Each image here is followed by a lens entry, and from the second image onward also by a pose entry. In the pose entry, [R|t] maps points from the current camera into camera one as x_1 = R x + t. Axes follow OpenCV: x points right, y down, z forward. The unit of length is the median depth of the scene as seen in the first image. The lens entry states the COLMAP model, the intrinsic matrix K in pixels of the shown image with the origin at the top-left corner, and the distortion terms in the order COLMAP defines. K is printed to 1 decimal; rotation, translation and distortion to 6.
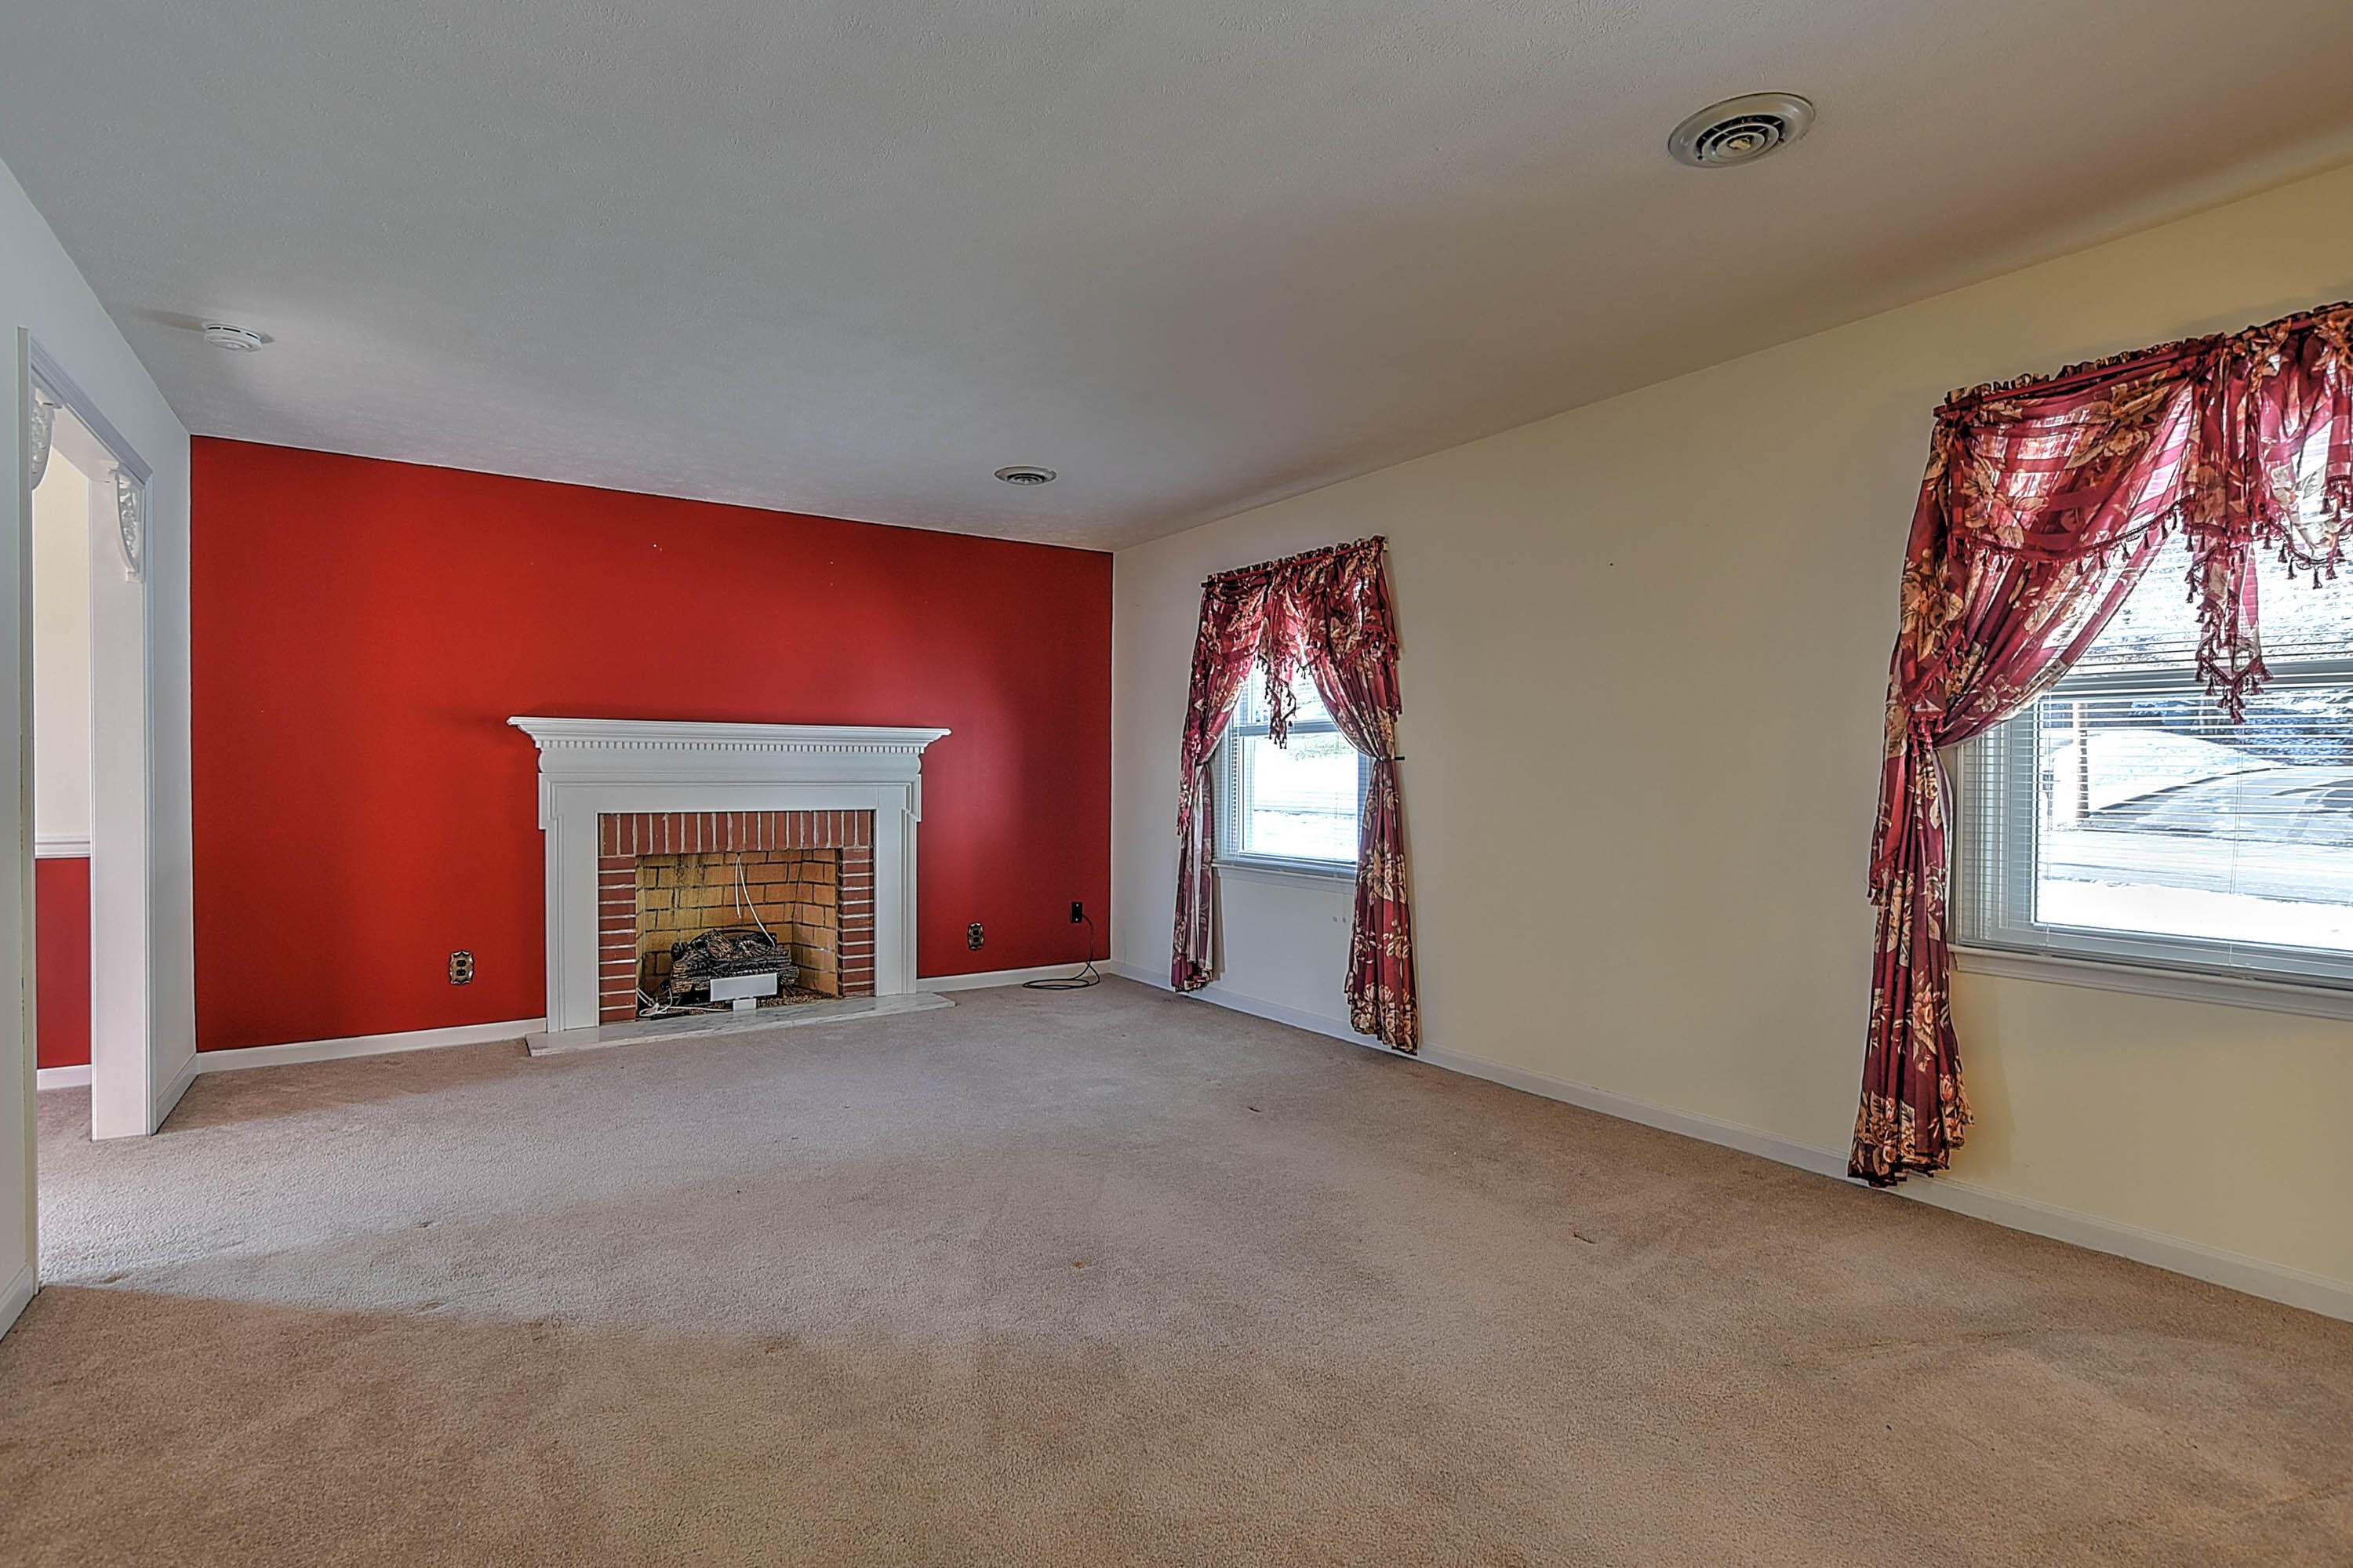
lens RADIAL K [[1113.1, 0, 1157.7], [0, 1113.1, 791.9], [0, 0, 1]] dist [-0.029306, 0.010039]
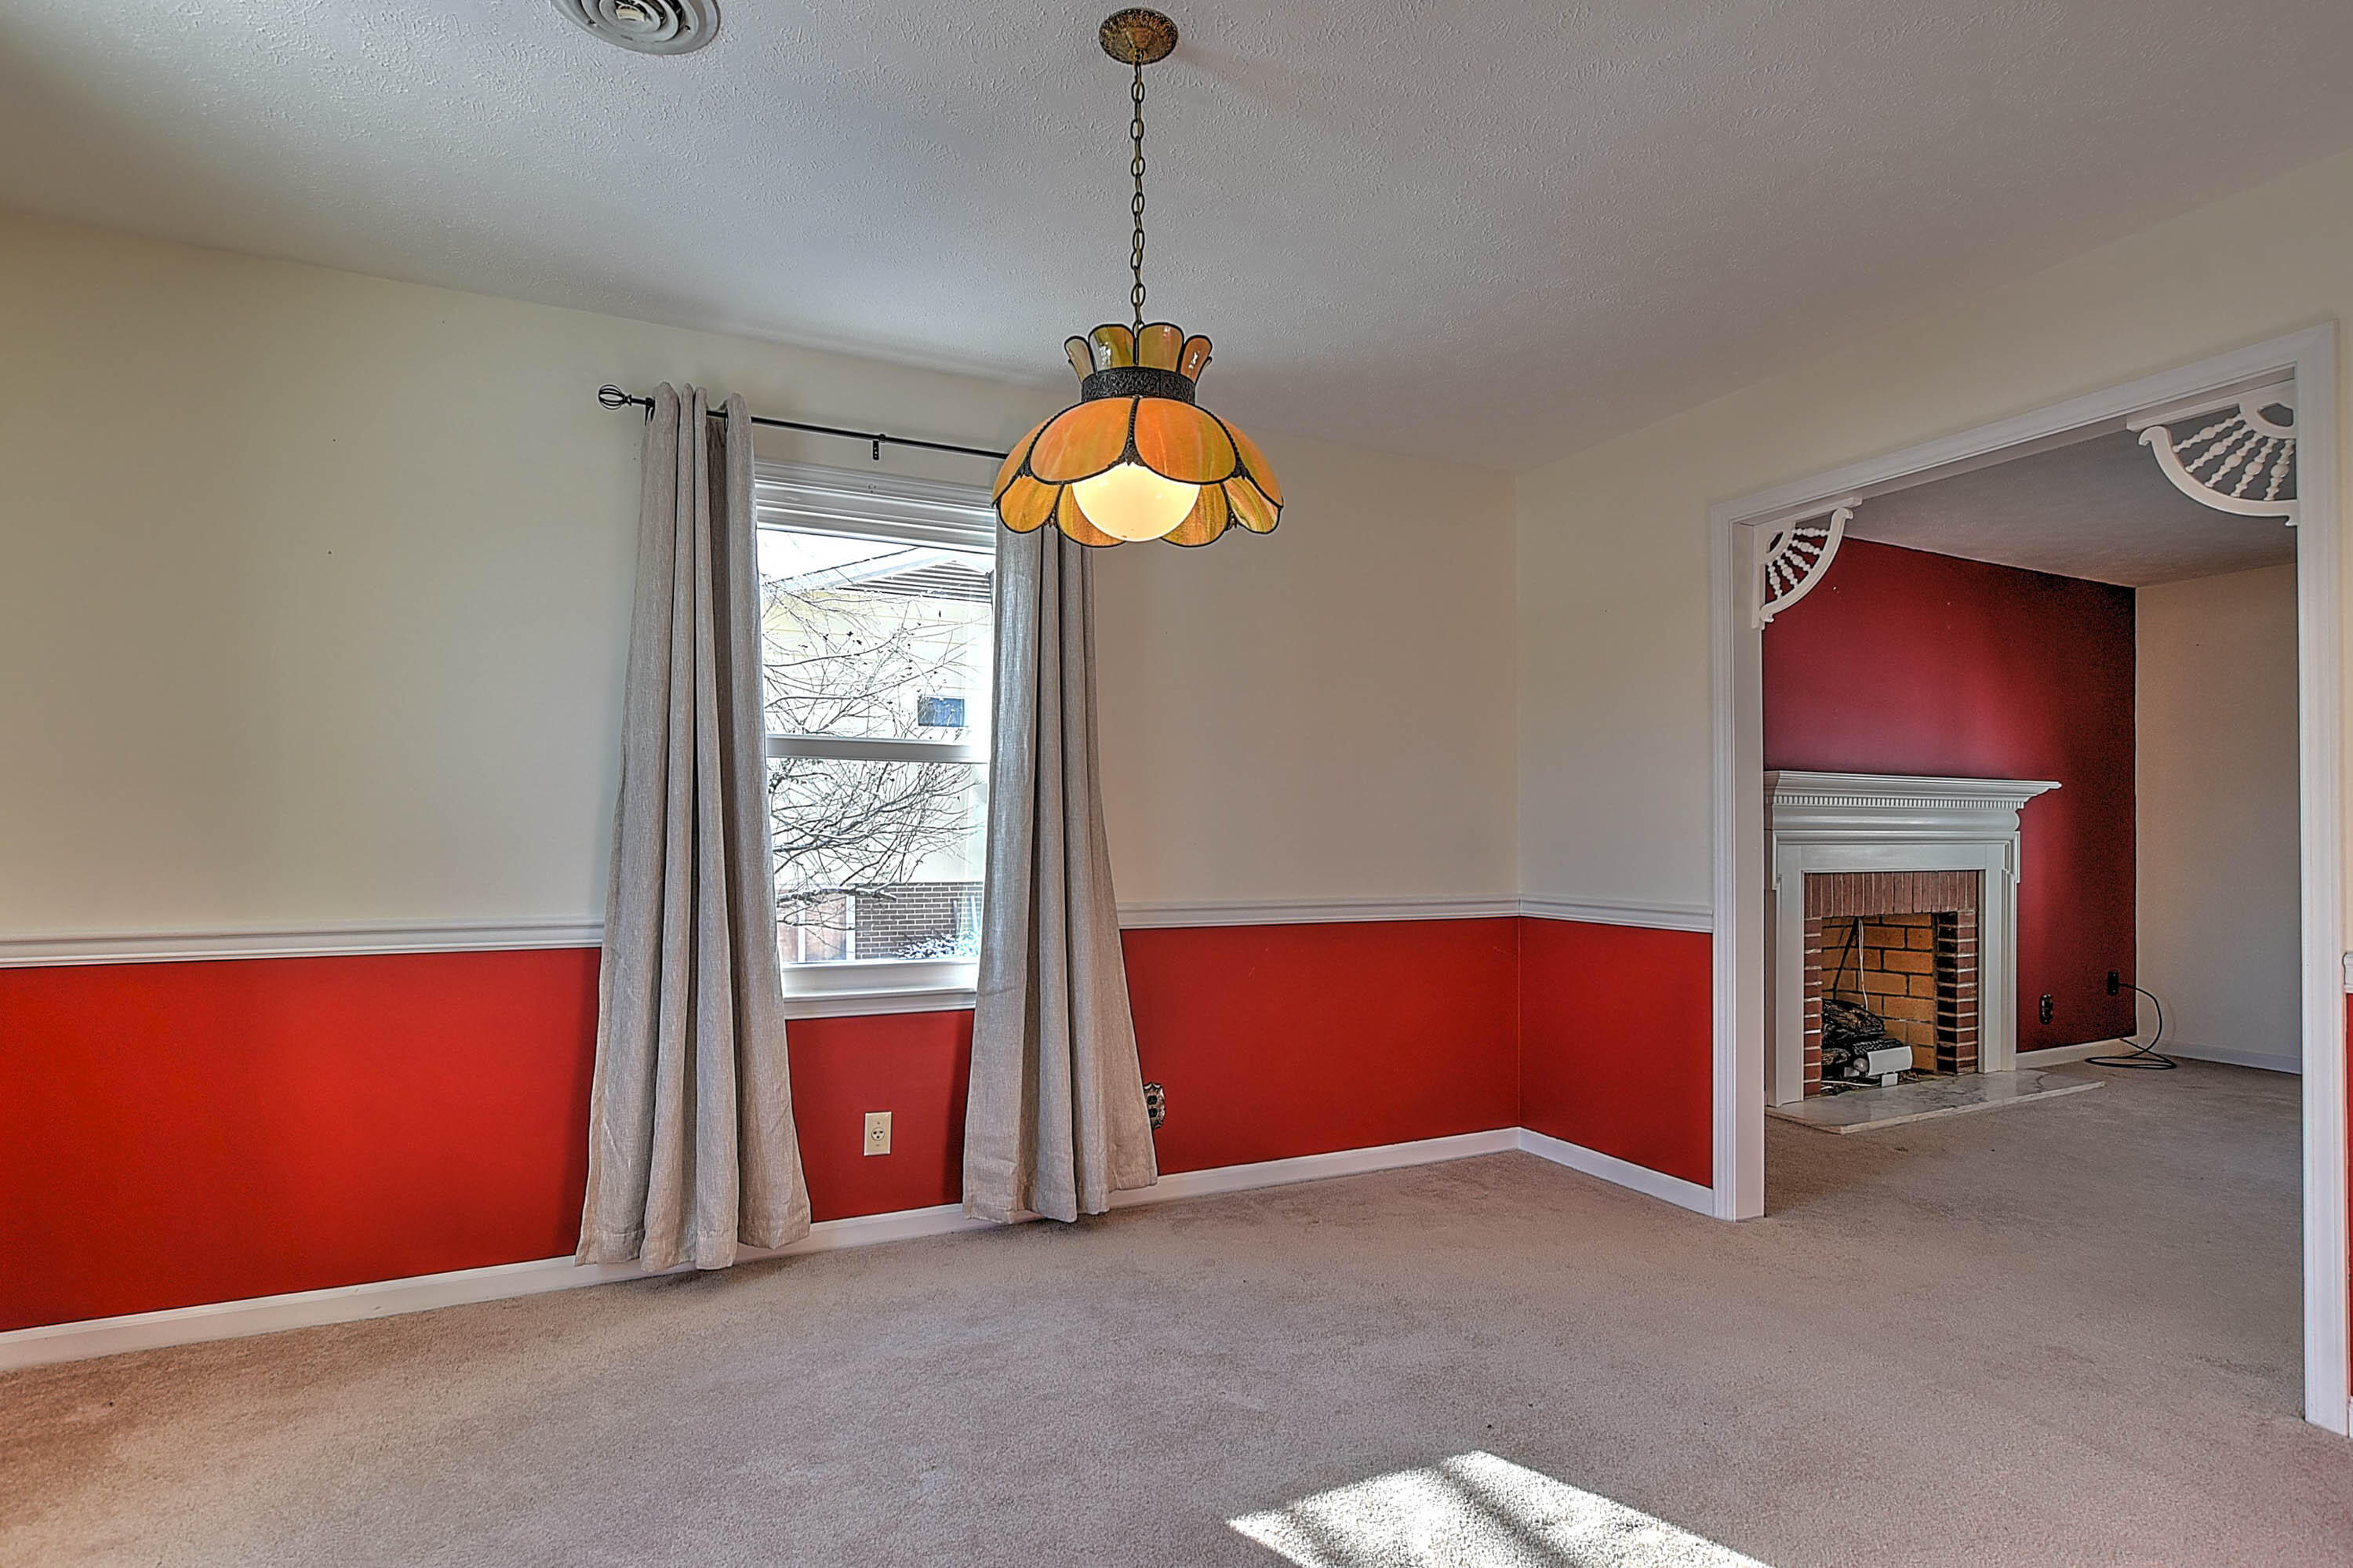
lens RADIAL K [[1113.1, 0, 1157.7], [0, 1113.1, 791.9], [0, 0, 1]] dist [-0.029306, 0.010039]
pose [[0.988123, 0.002024, -0.153654, -0.891424], [-0.008252, 0.999169, -0.039904, -0.007223], [0.153445, 0.040698, 0.987319, -0.009856]]
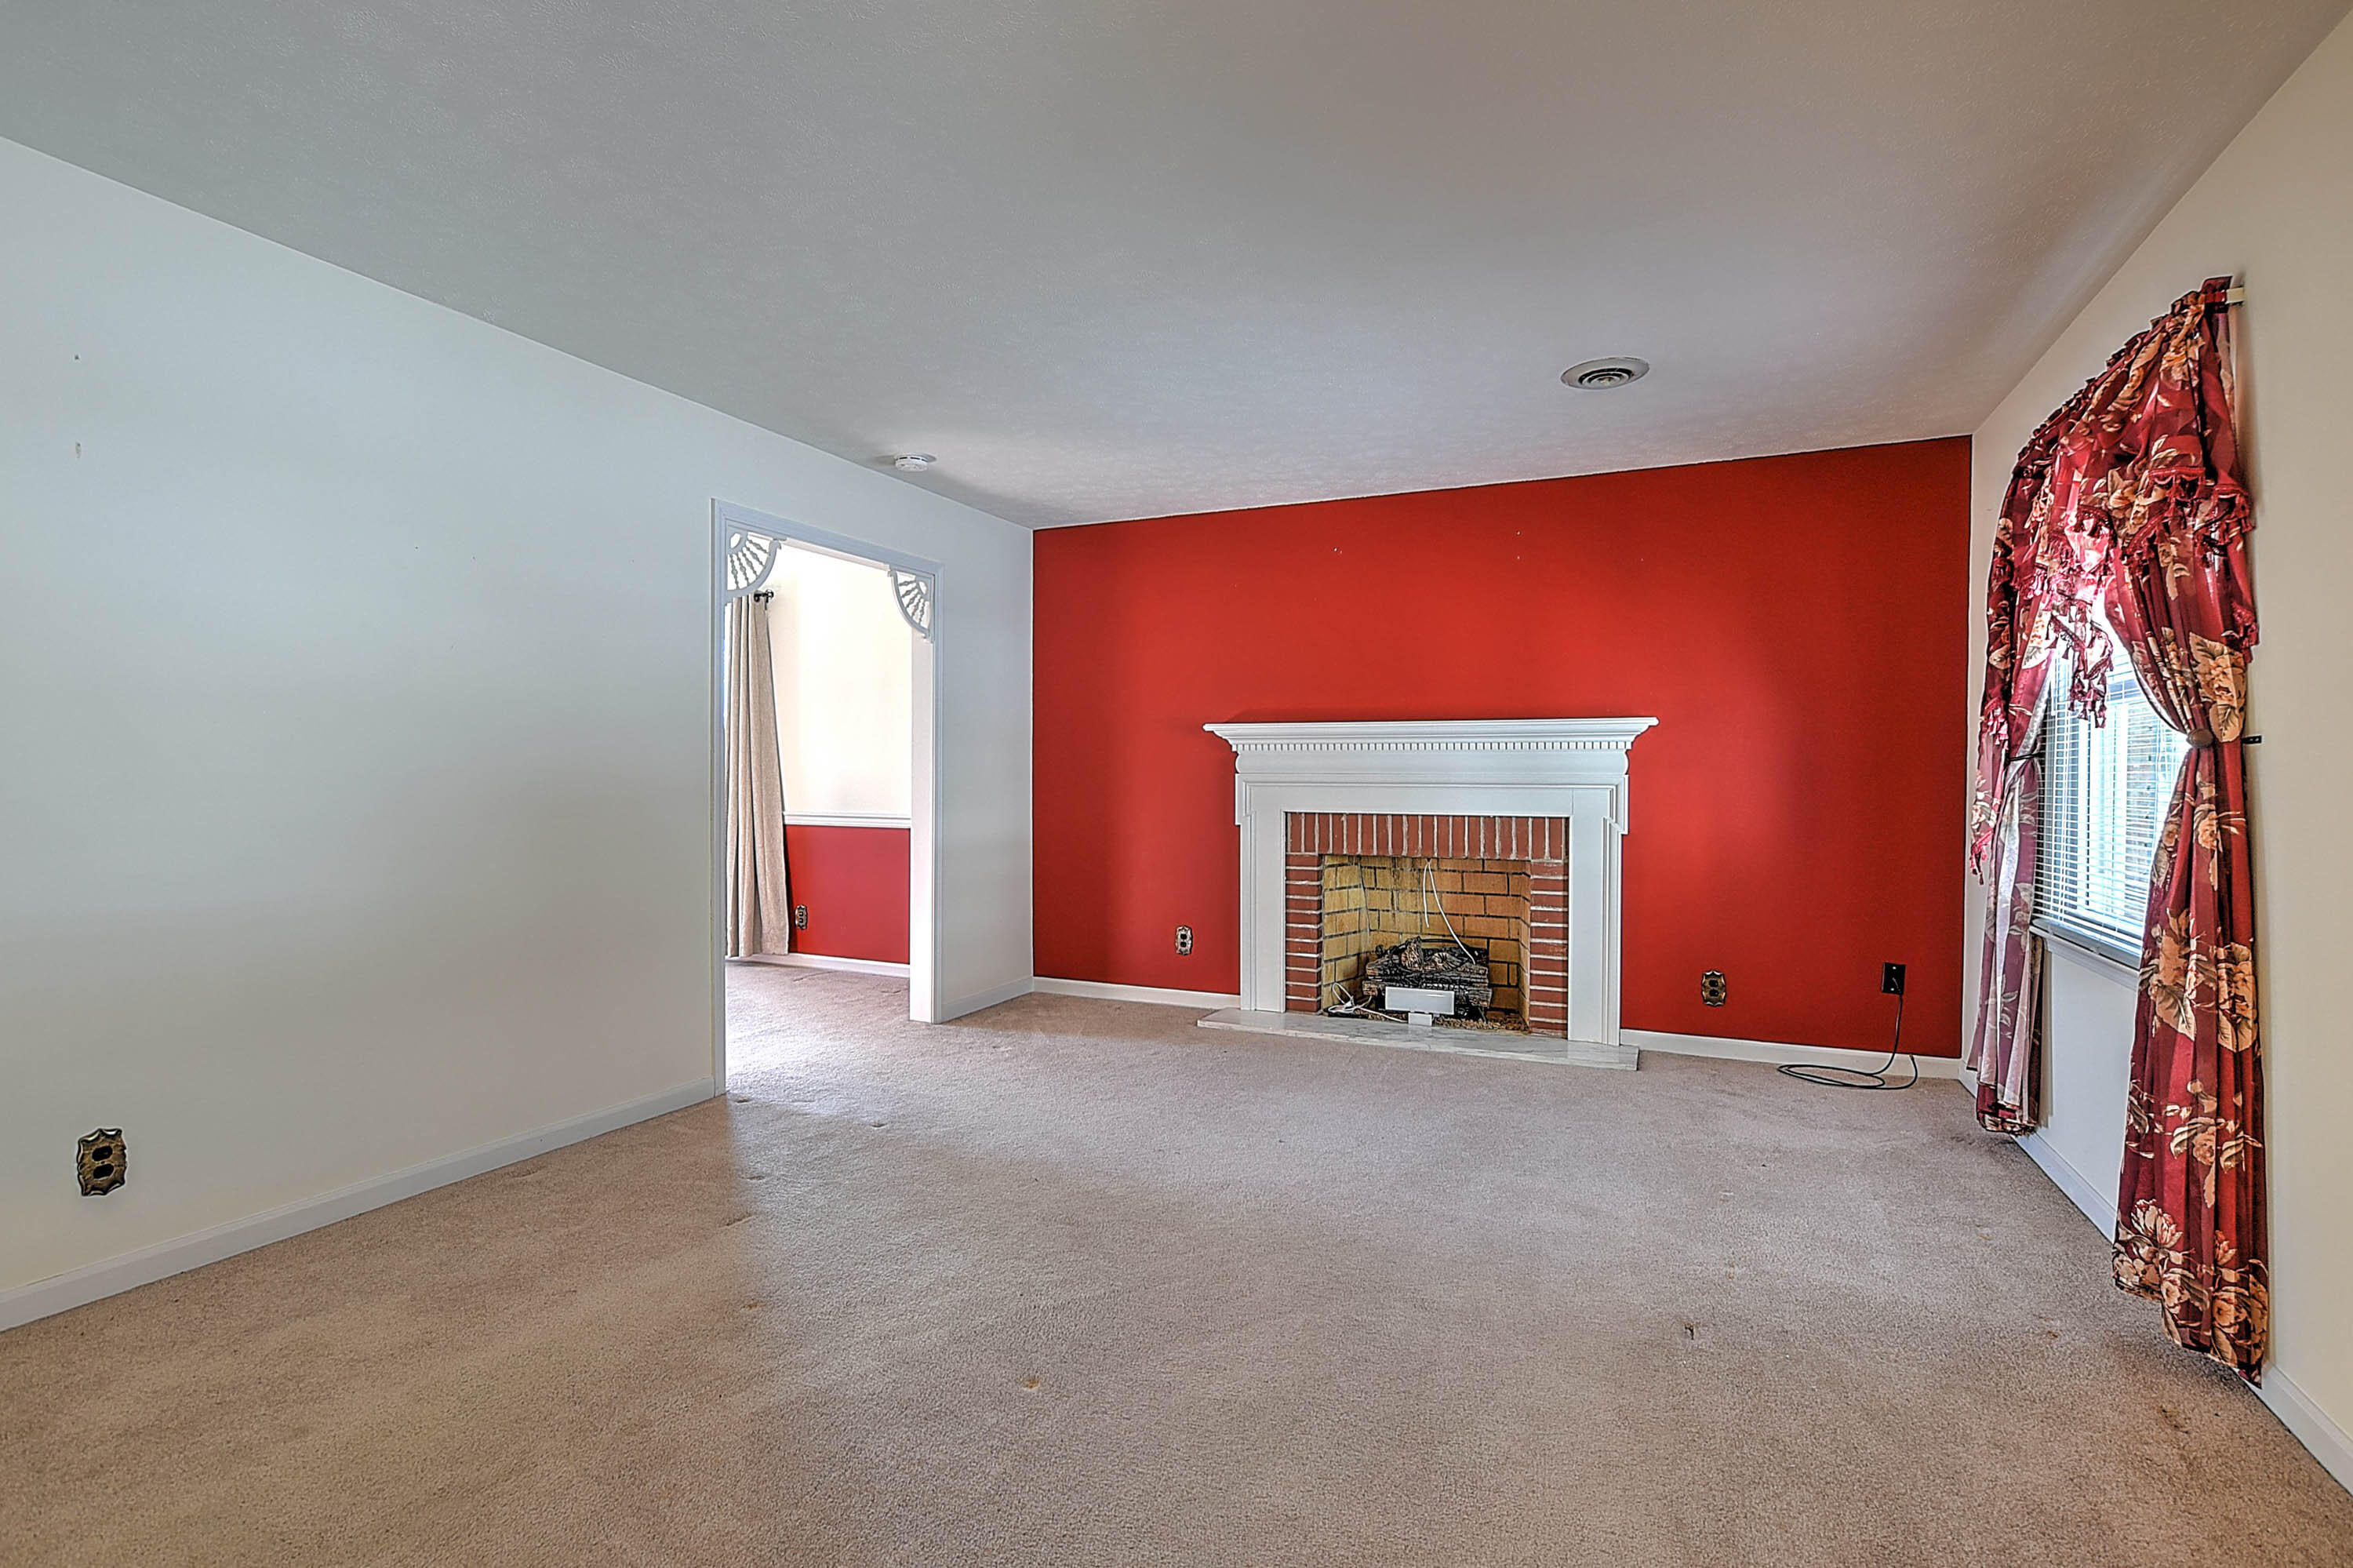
lens RADIAL K [[1113.1, 0, 1157.7], [0, 1113.1, 791.9], [0, 0, 1]] dist [-0.029306, 0.010039]
pose [[0.521741, 0.012148, -0.853018, 0.335581], [-0.014537, 0.999880, 0.005349, -0.003652], [0.852980, 0.009609, 0.521855, 0.334785]]
